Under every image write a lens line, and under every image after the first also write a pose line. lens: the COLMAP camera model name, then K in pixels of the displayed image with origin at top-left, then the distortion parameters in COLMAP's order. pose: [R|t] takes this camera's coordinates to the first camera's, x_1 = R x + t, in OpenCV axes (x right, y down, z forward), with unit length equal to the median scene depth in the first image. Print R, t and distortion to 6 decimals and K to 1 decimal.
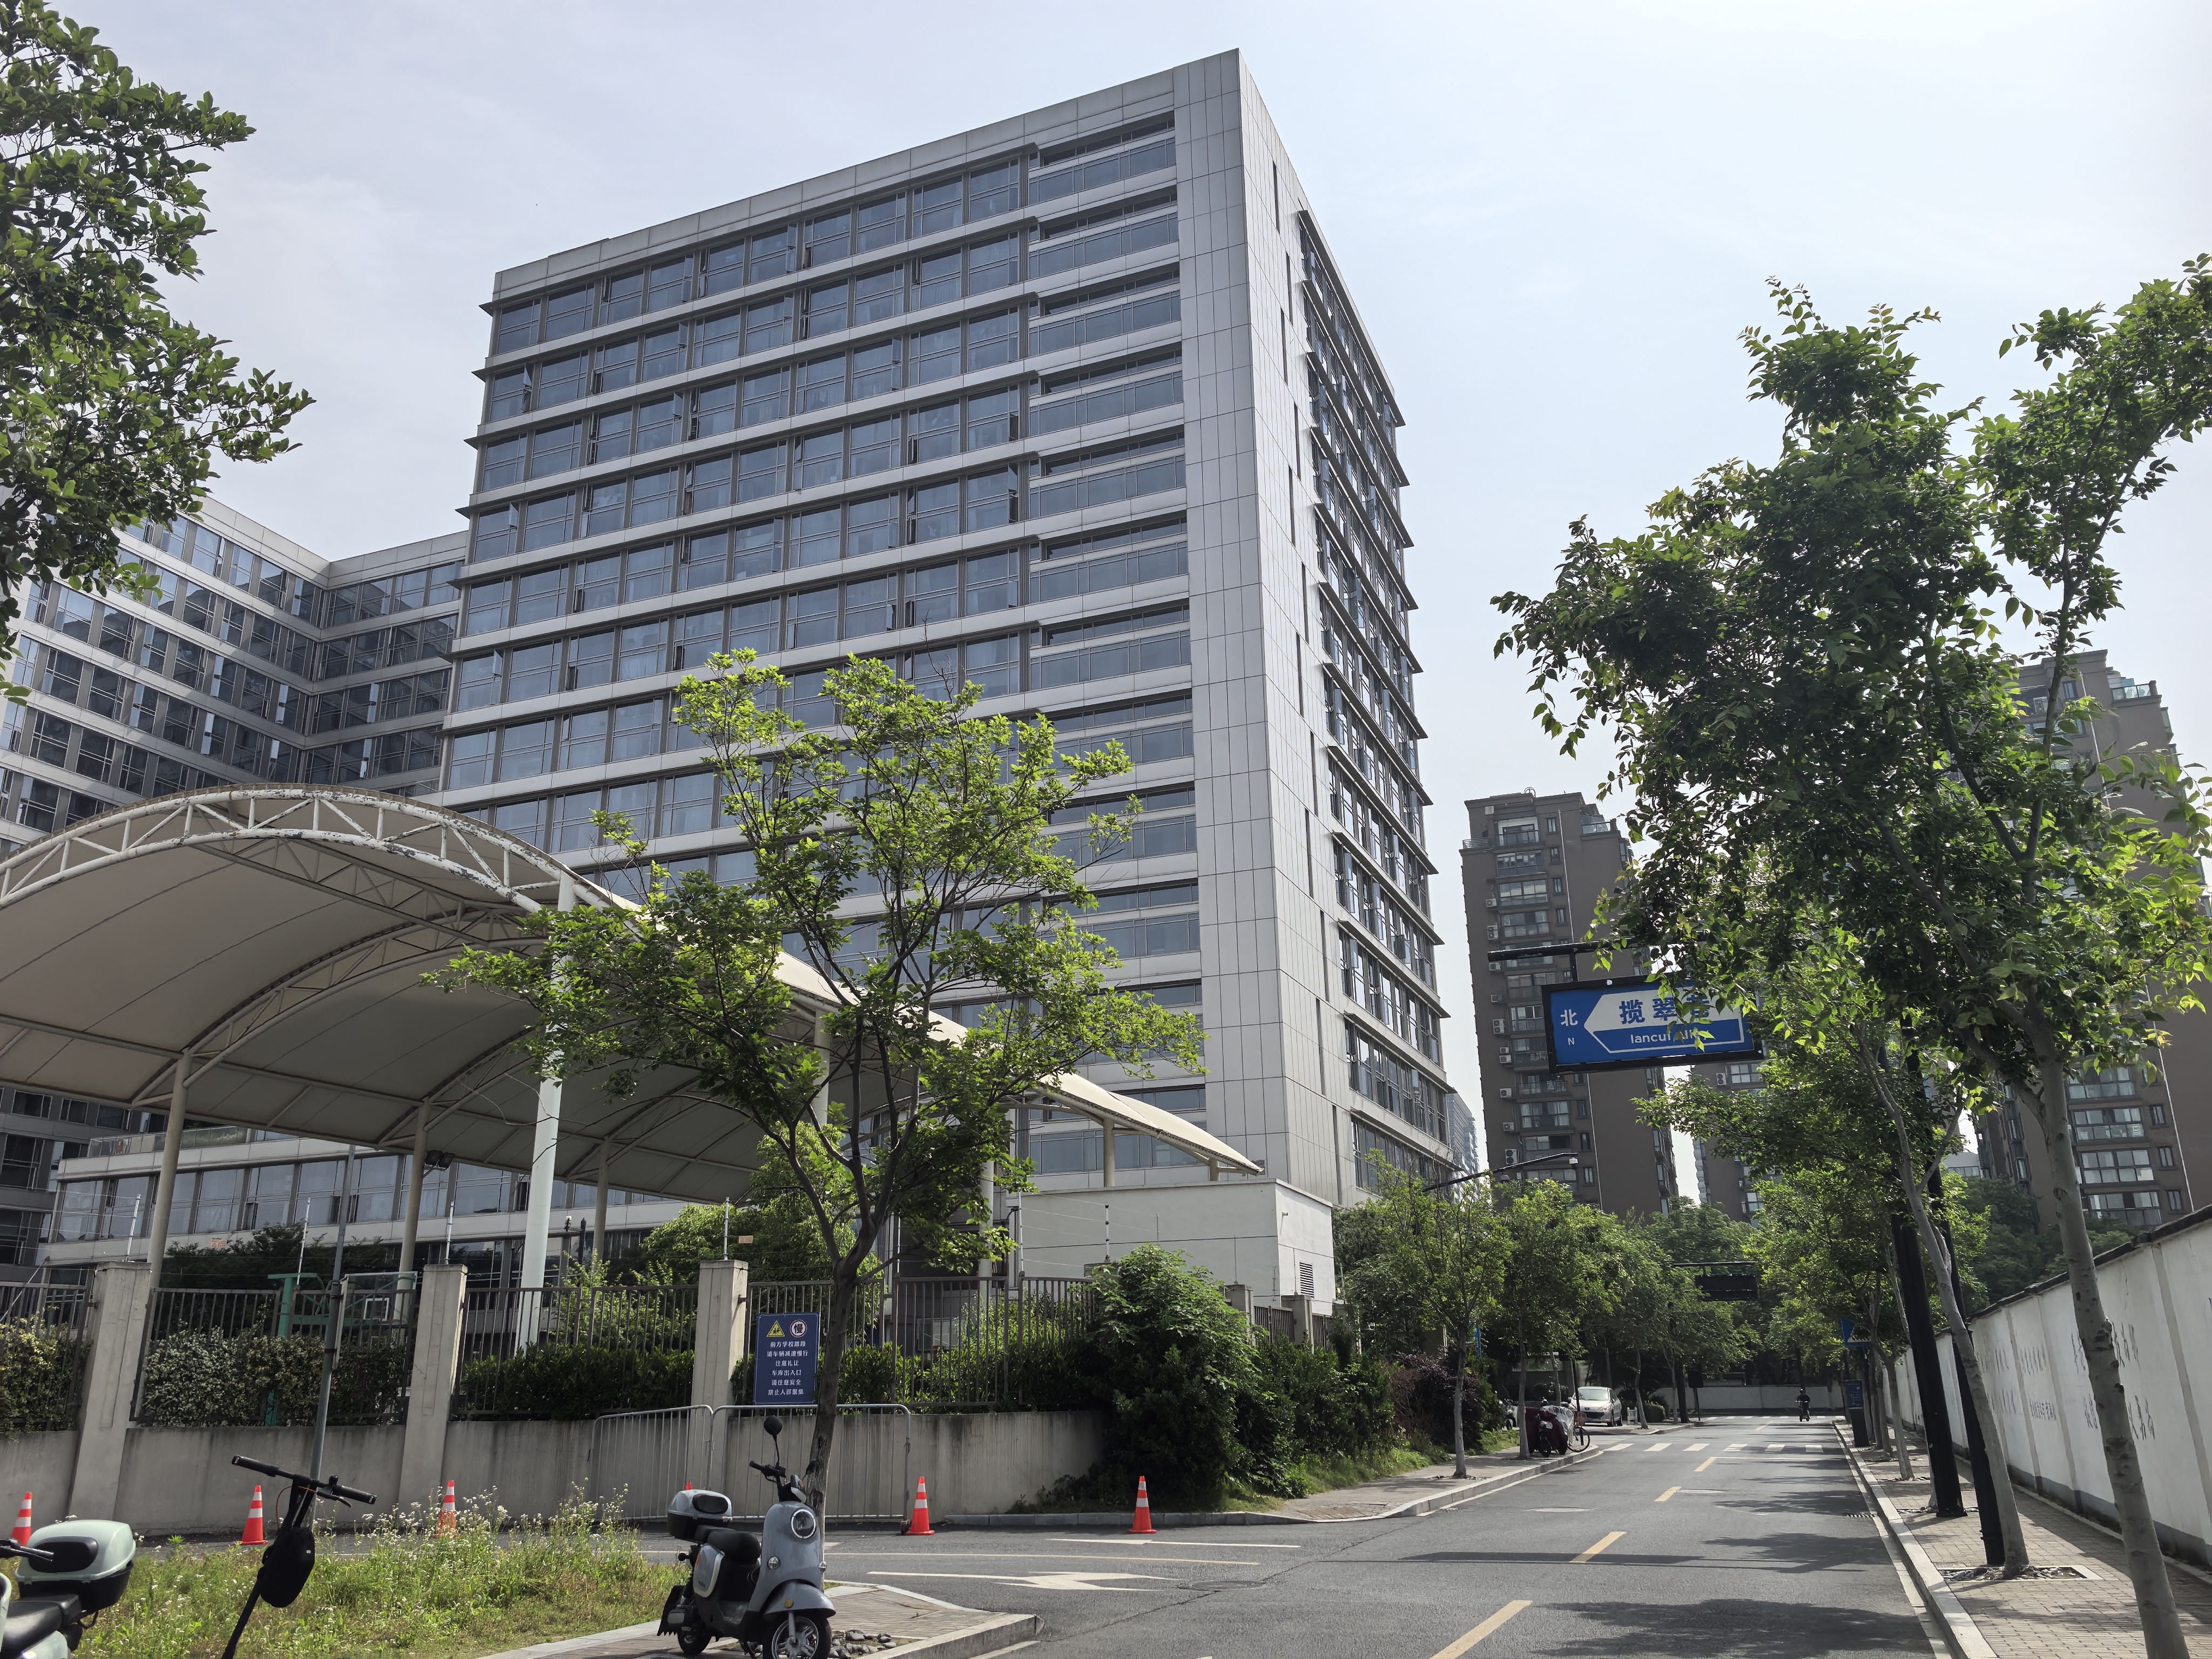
lens RADIAL K [[1739.1, 0, 1106.0], [0, 1739.1, 829.5], [0, 0, 1]] dist [0.066160, -0.000332]
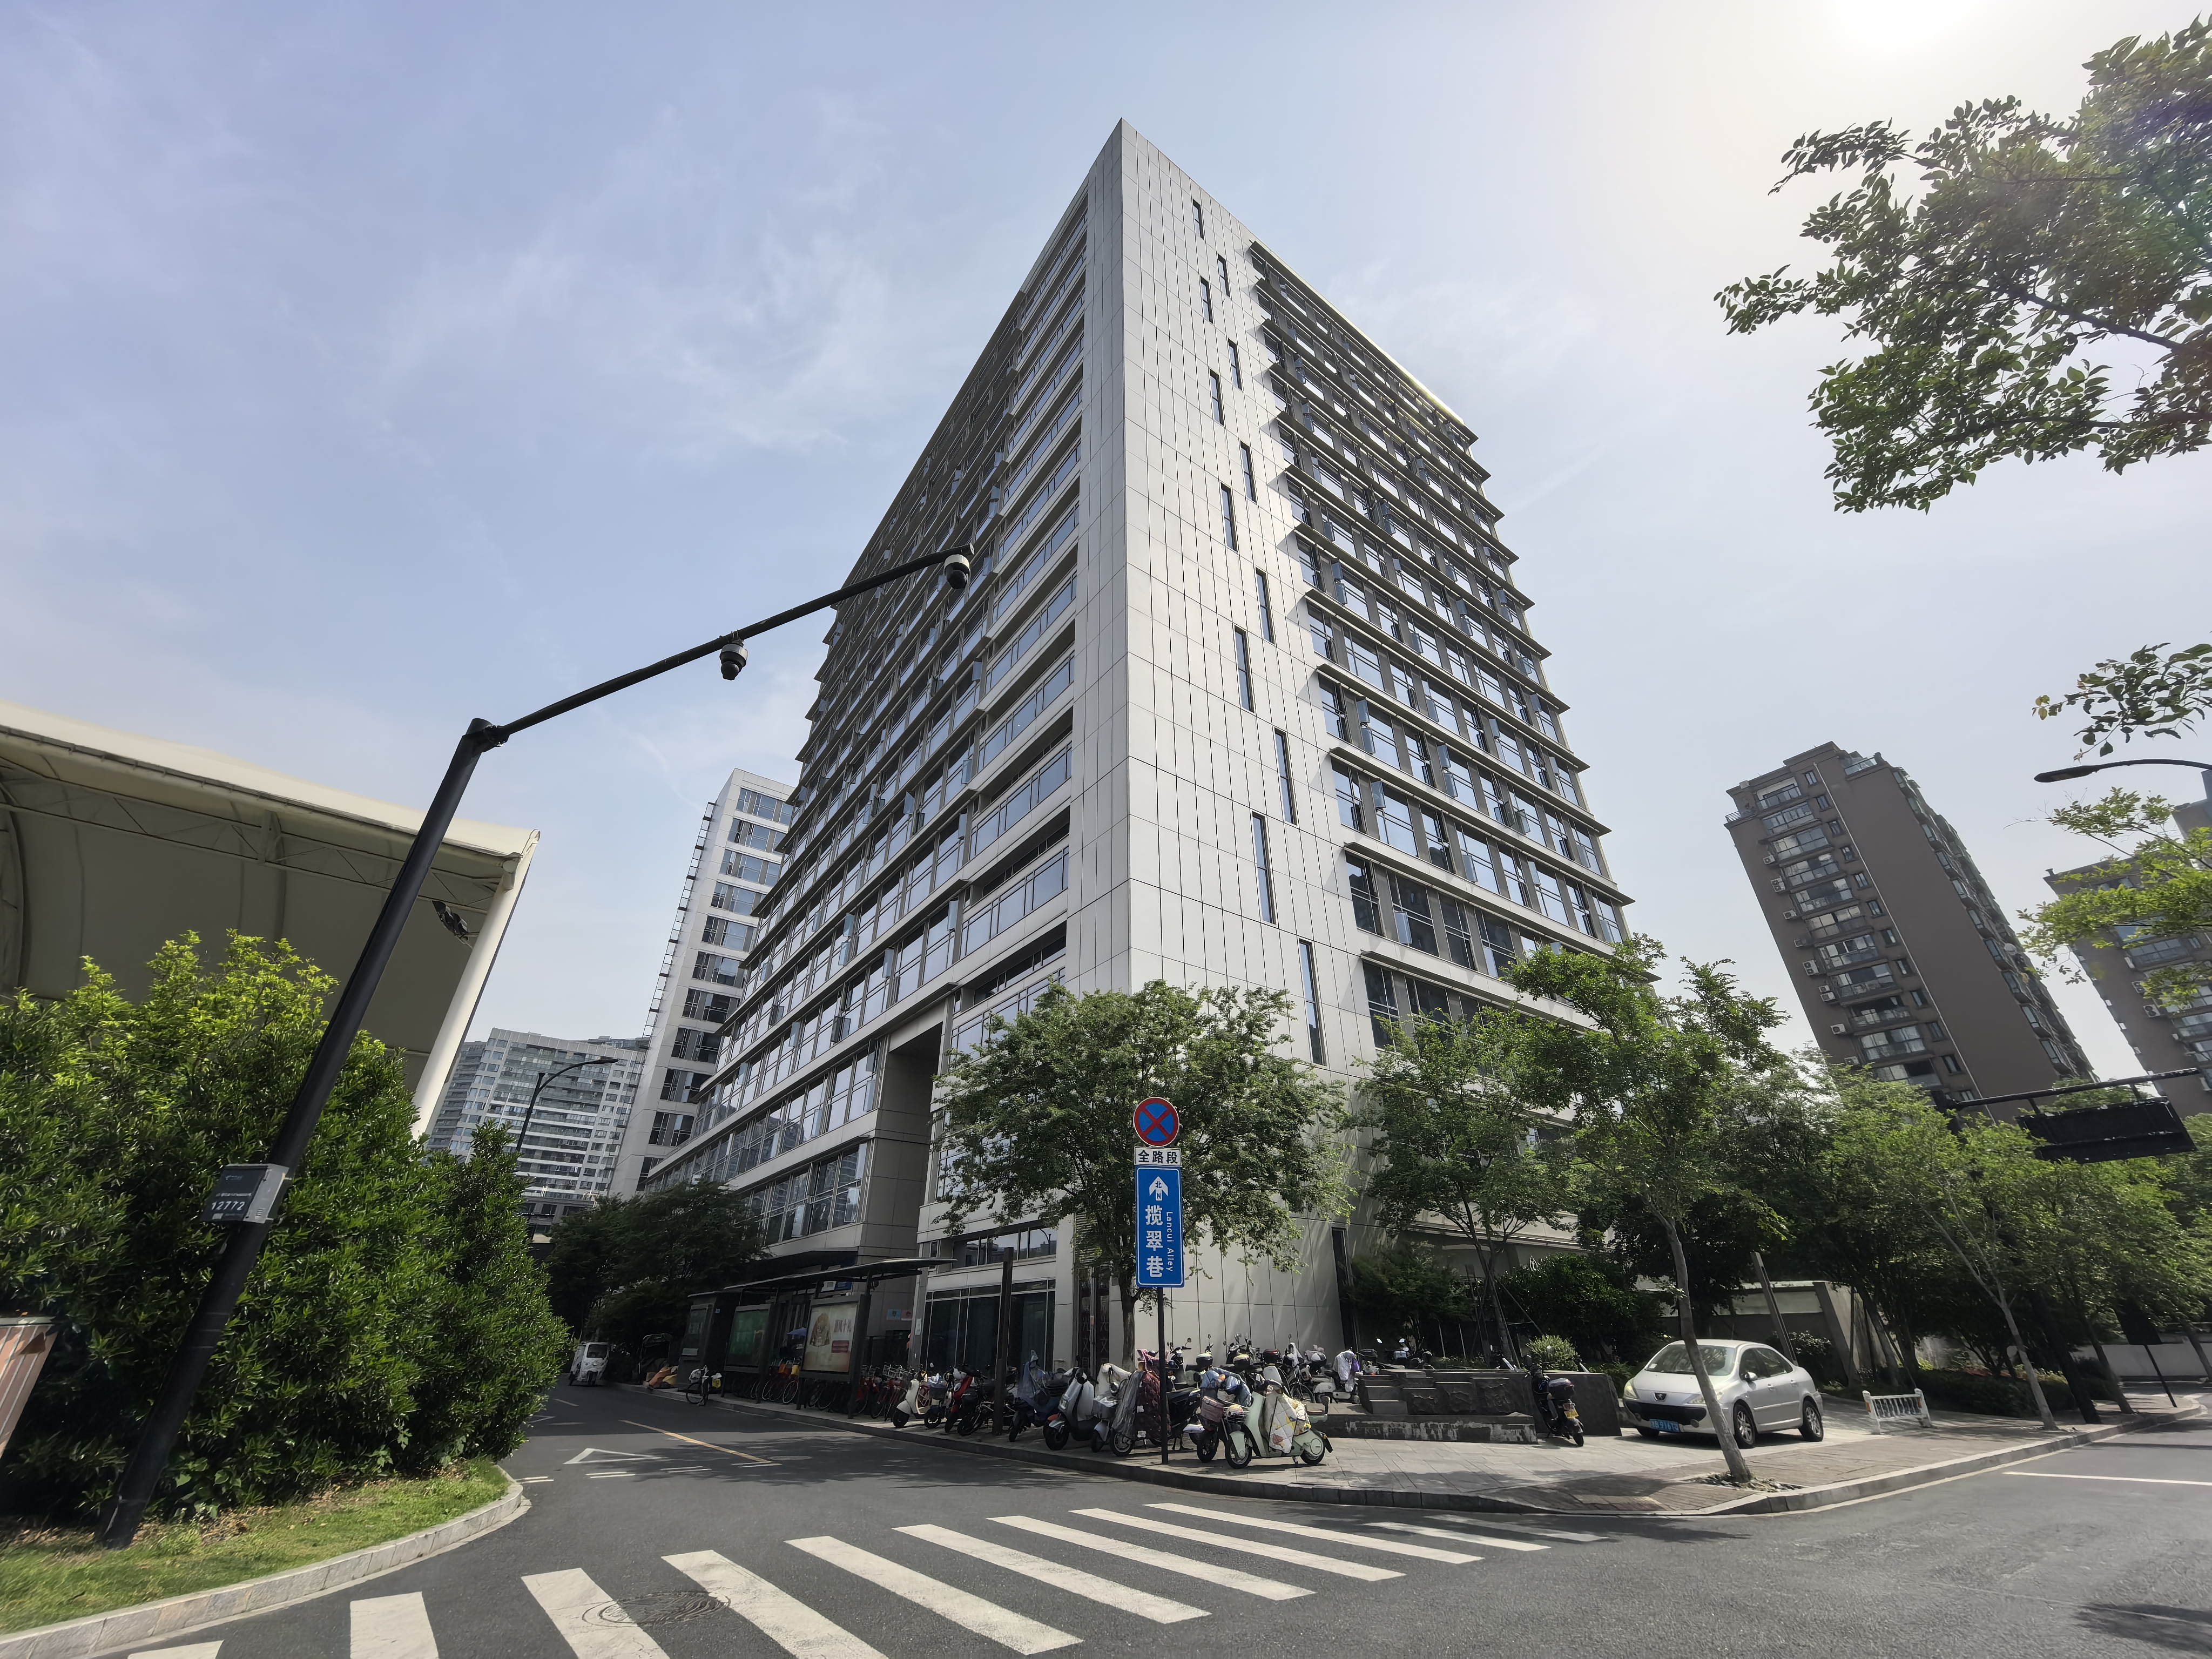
lens RADIAL K [[879.4, 0, 1106.0], [0, 879.4, 829.5], [0, 0, 1]] dist [-0.000441, 0.000111]
pose [[0.849291, -0.257375, -0.460937, 0.186908], [0.150406, 0.954889, -0.256057, 0.149967], [0.506046, 0.148139, 0.849689, 0.473711]]
